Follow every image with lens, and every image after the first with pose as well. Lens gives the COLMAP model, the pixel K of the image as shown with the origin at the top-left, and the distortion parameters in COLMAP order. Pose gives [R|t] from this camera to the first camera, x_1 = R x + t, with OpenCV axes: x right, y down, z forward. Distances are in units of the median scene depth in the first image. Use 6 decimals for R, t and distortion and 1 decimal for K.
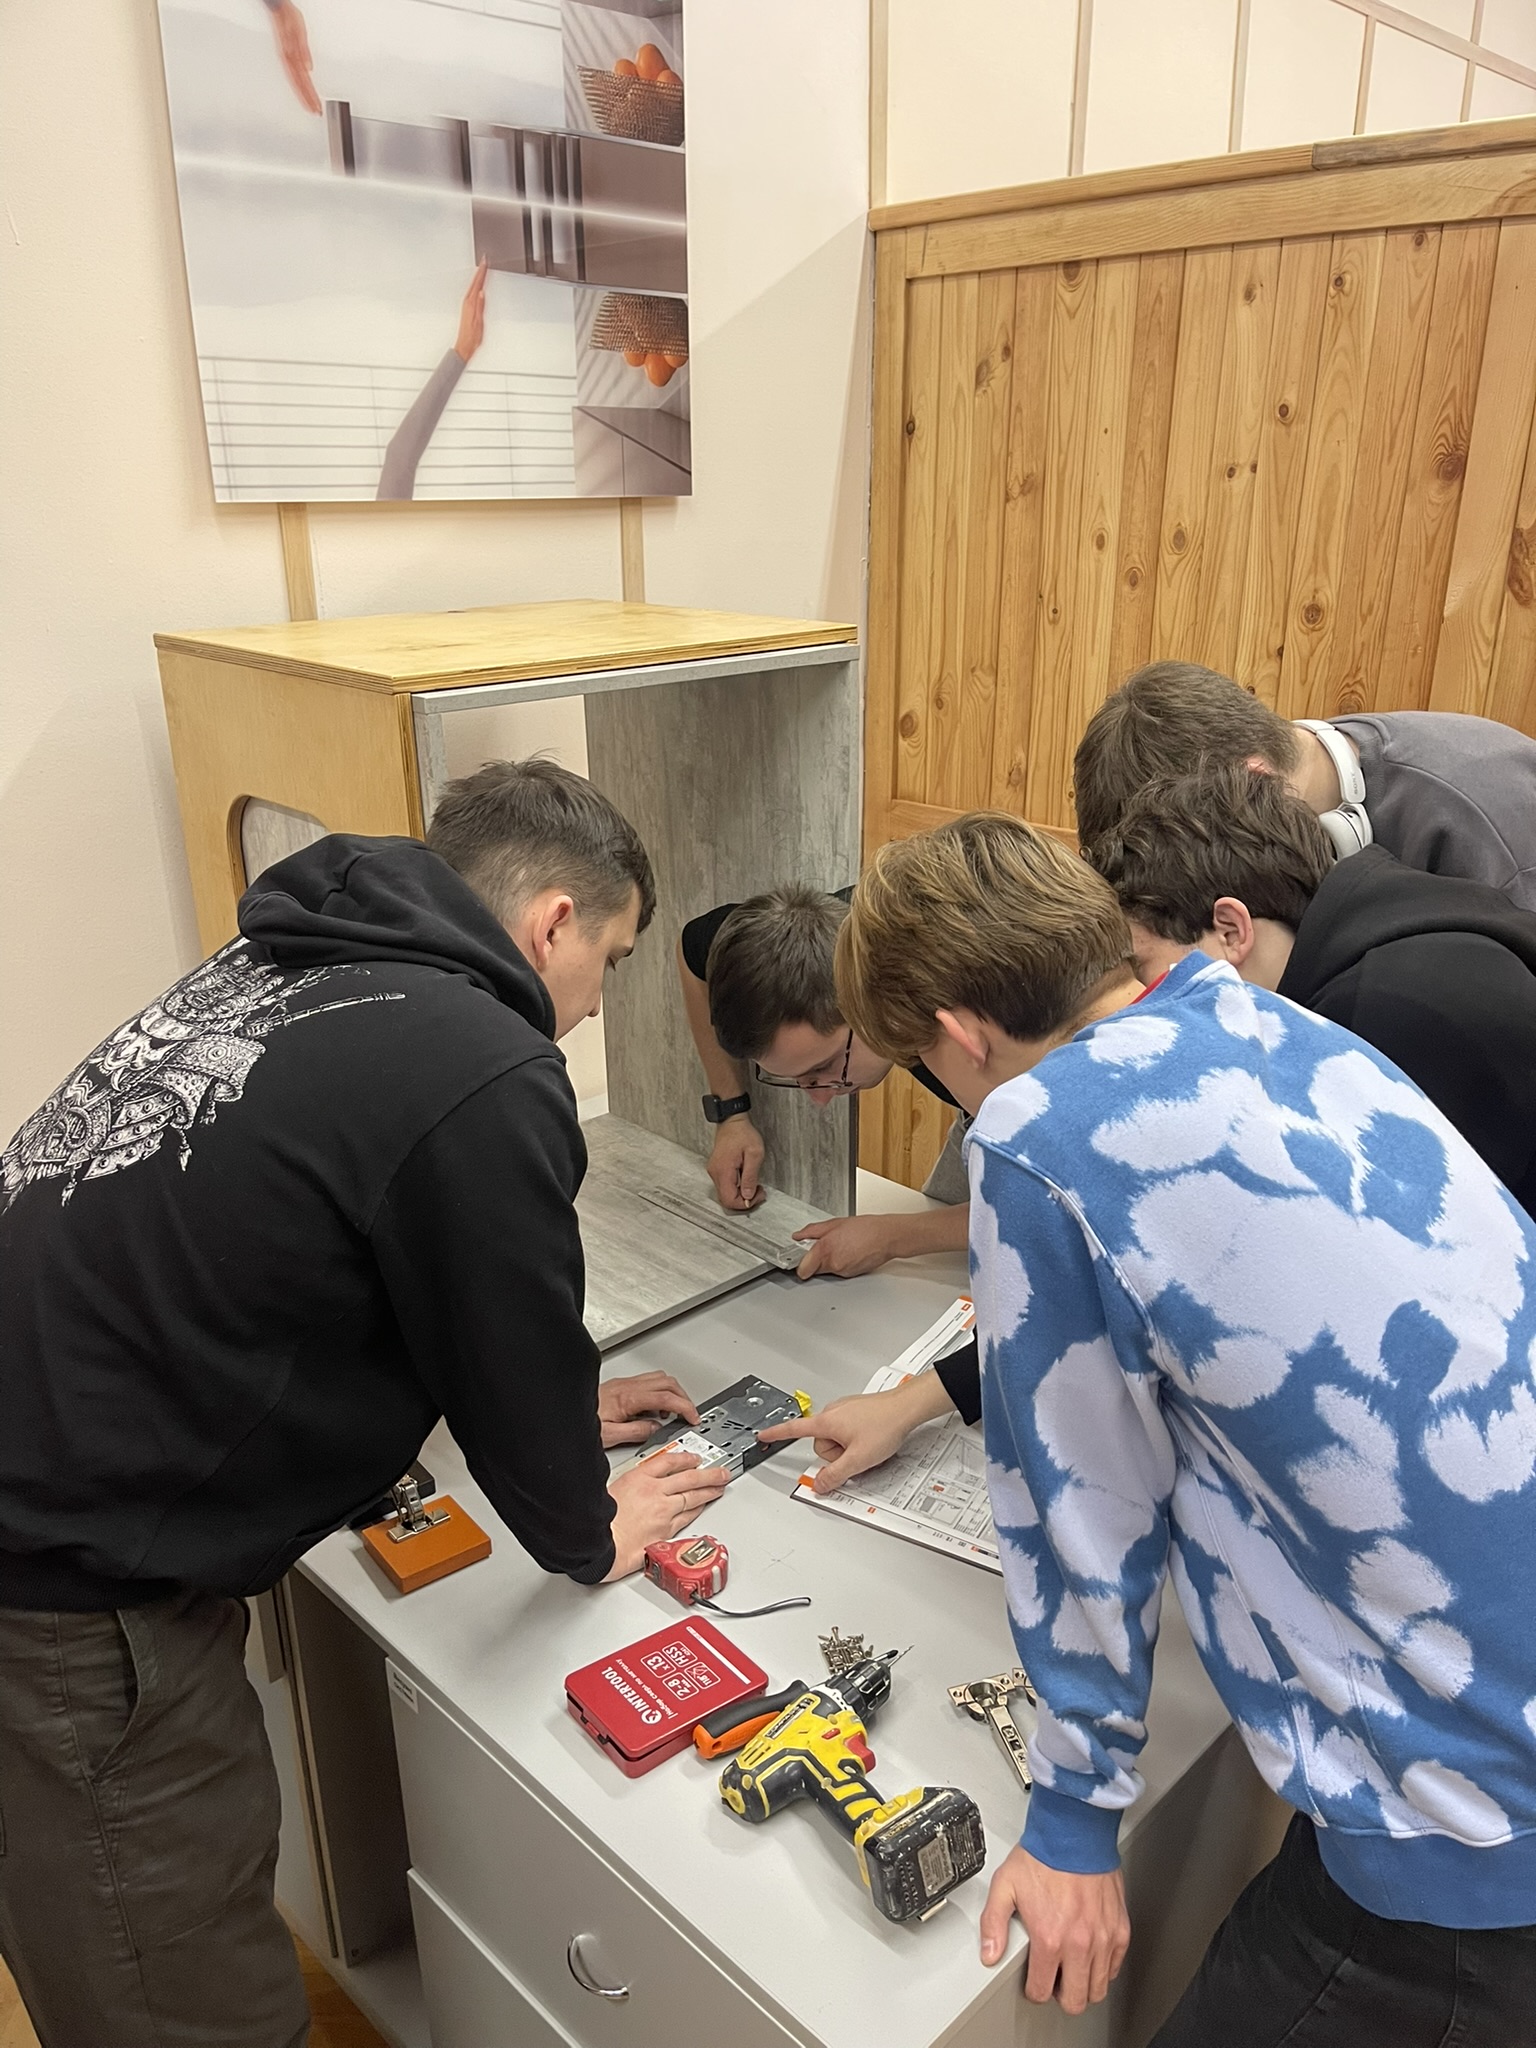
lens RADIAL K [[1547.2, 0, 766.2], [0, 1547.2, 1028.0], [0, 0, 1]] dist [0.051741, -0.073756]
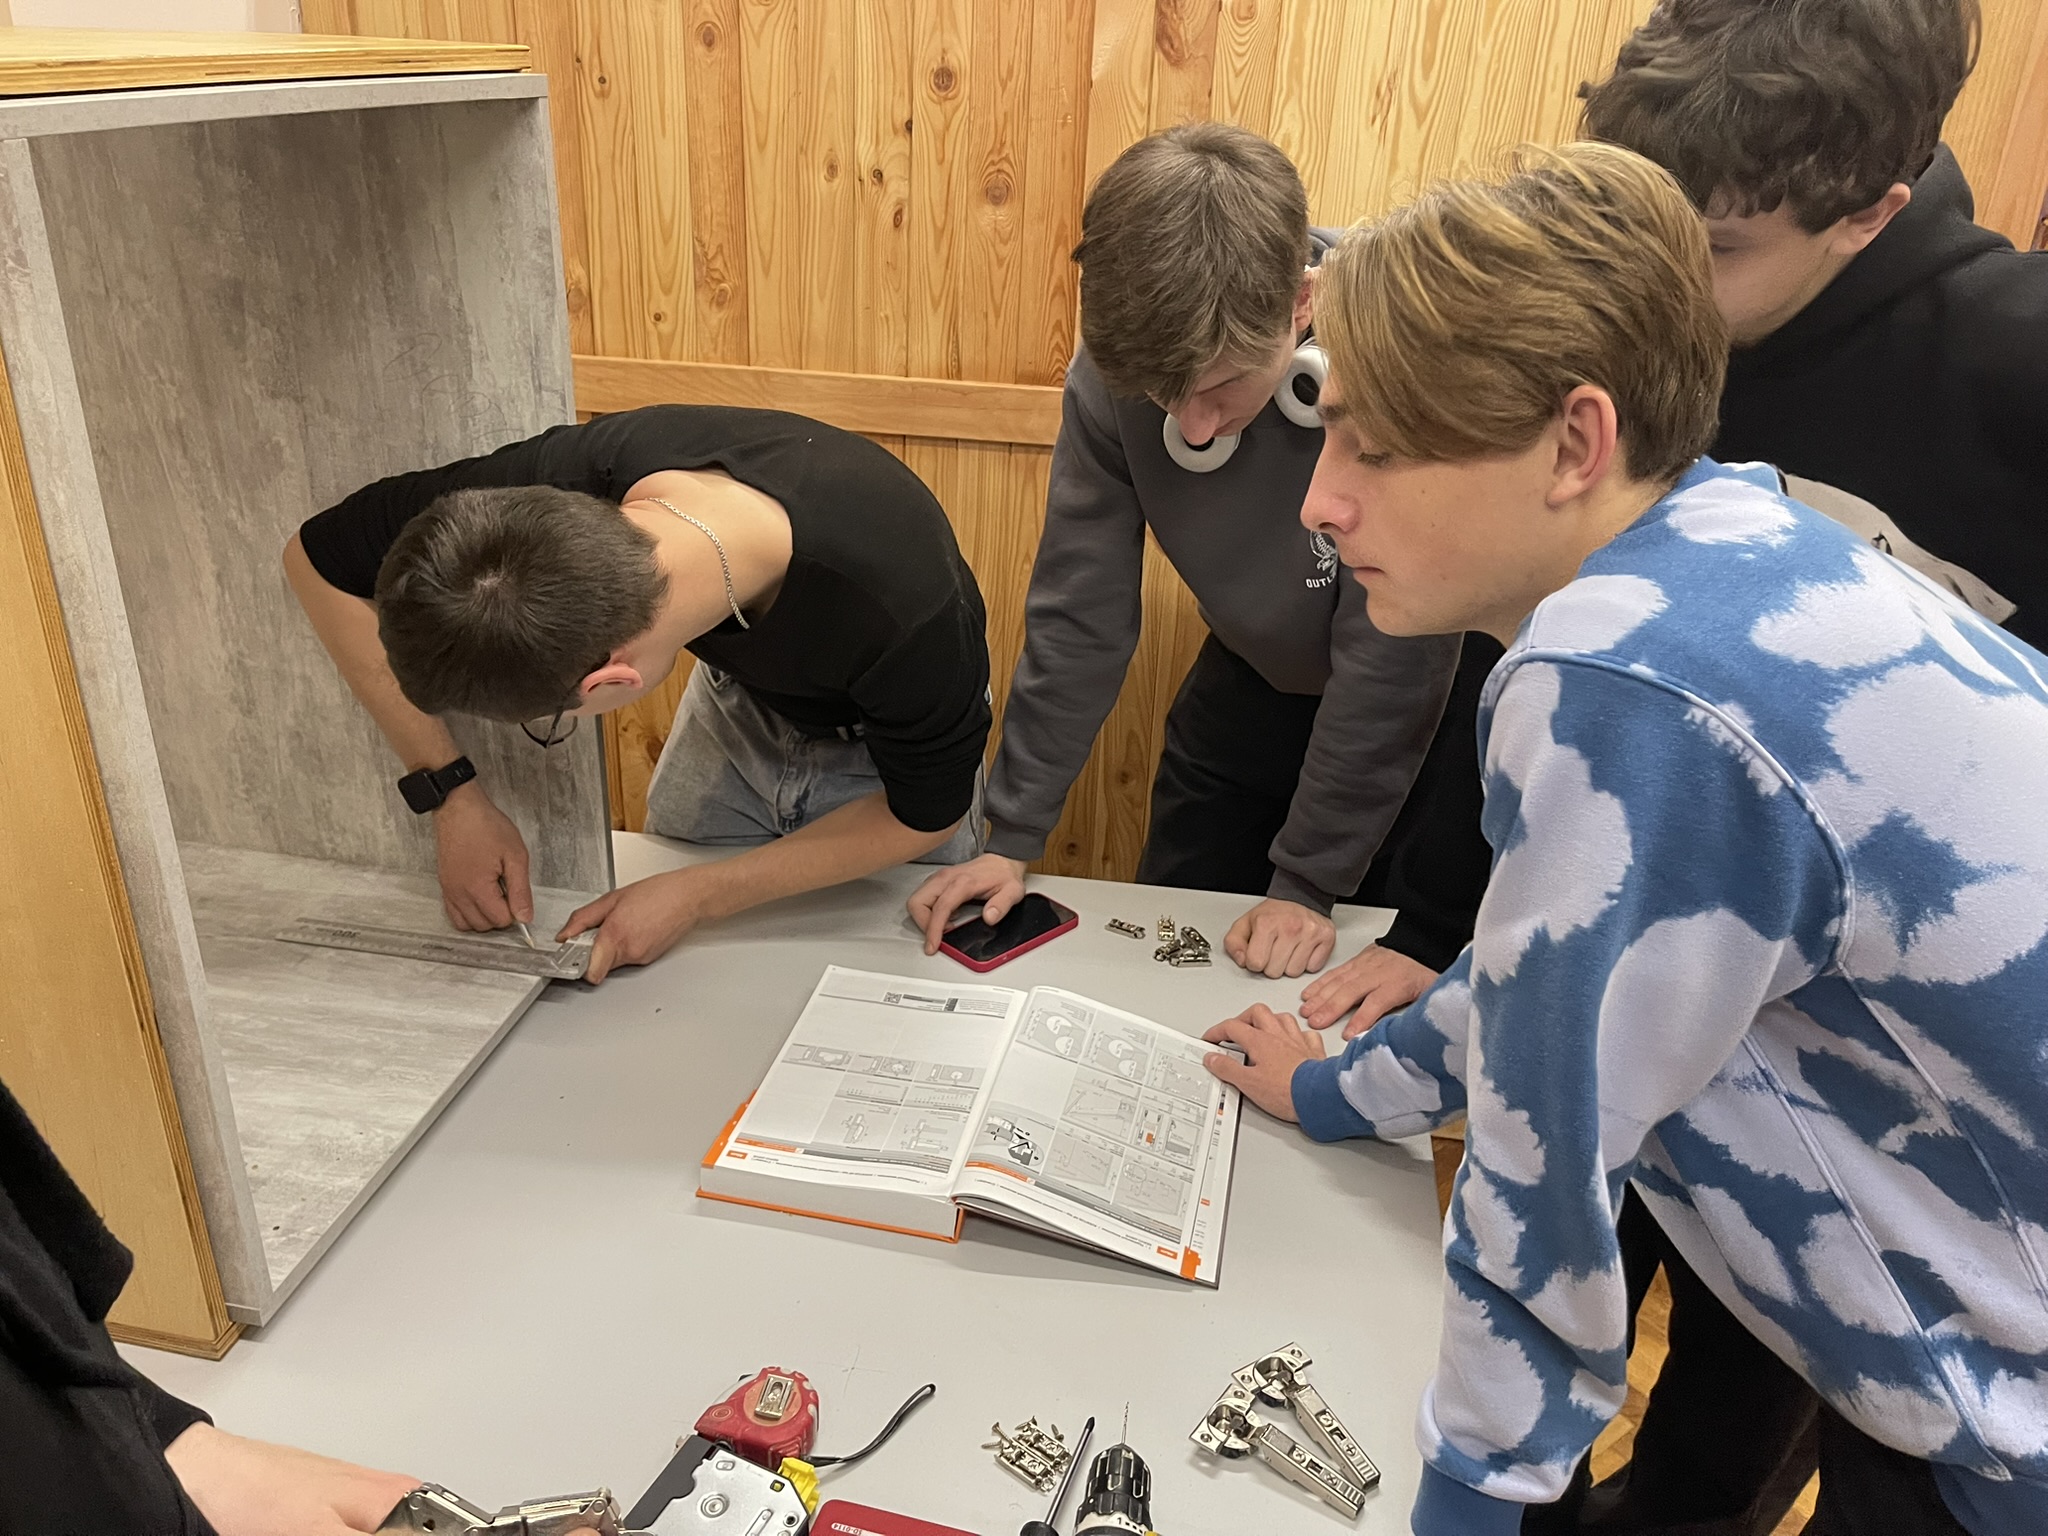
lens RADIAL K [[1547.2, 0, 1013.4], [0, 1547.2, 731.8], [0, 0, 1]] dist [0.051741, -0.073756]
pose [[0.799646, -0.207745, 0.563390, -0.193145], [0.162044, 0.978094, 0.130666, -0.016661], [-0.578194, -0.013193, 0.815793, 0.272051]]
